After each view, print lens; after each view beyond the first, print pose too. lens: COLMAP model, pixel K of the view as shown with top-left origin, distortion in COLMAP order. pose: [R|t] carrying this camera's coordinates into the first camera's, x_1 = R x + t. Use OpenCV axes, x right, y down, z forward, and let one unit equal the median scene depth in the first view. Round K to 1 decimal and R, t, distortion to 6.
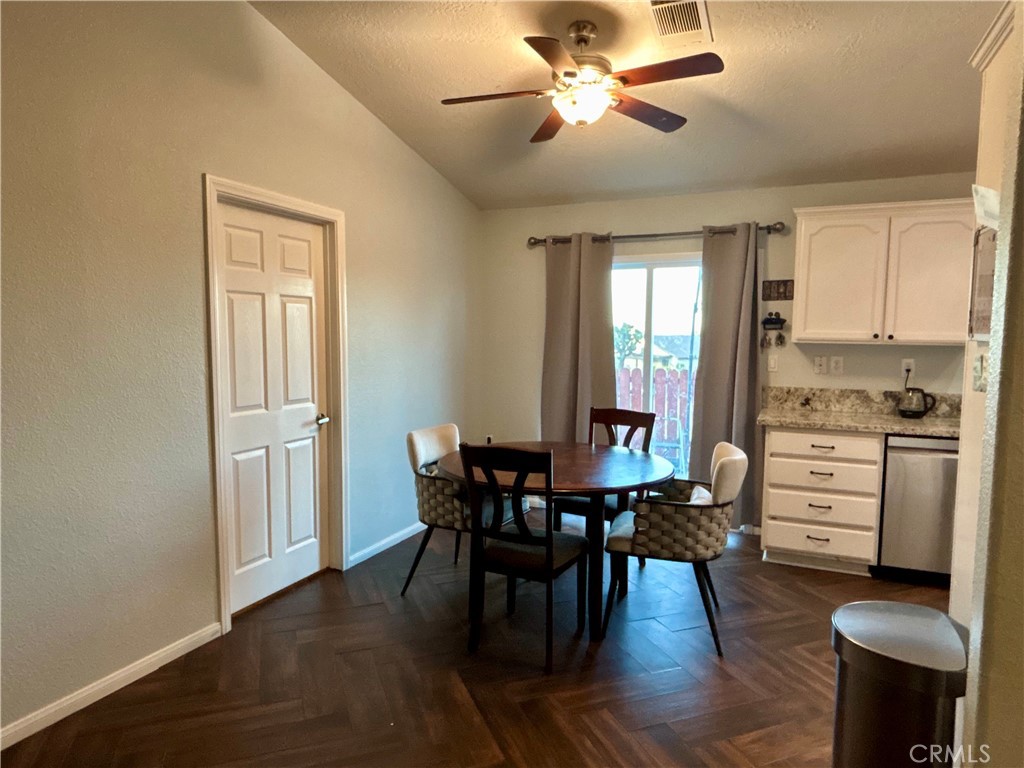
lens RADIAL K [[646.3, 0, 508.8], [0, 646.3, 385.6], [0, 0, 1]] dist [0.015689, -0.023025]
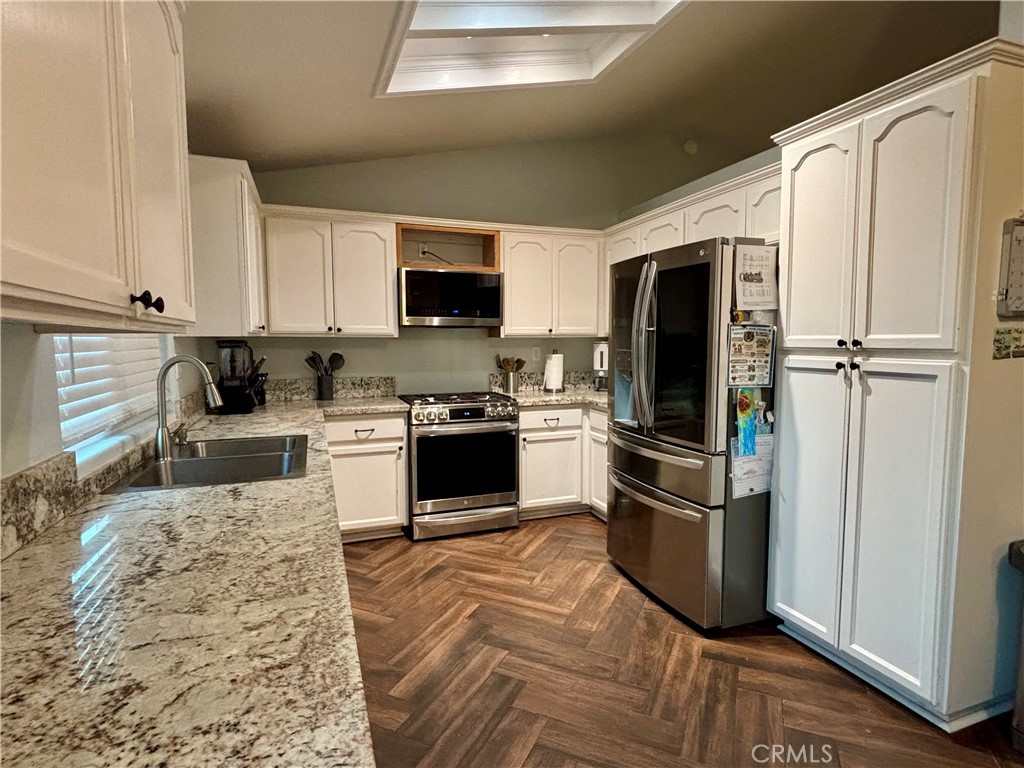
lens RADIAL K [[542.6, 0, 506.9], [0, 542.6, 386.4], [0, 0, 1]] dist [0.003548, -0.002152]
pose [[-0.704835, -0.065223, 0.706367, 0.269795], [0.056252, 0.987489, 0.147311, -0.057653], [-0.707138, 0.143564, -0.692348, 0.961645]]
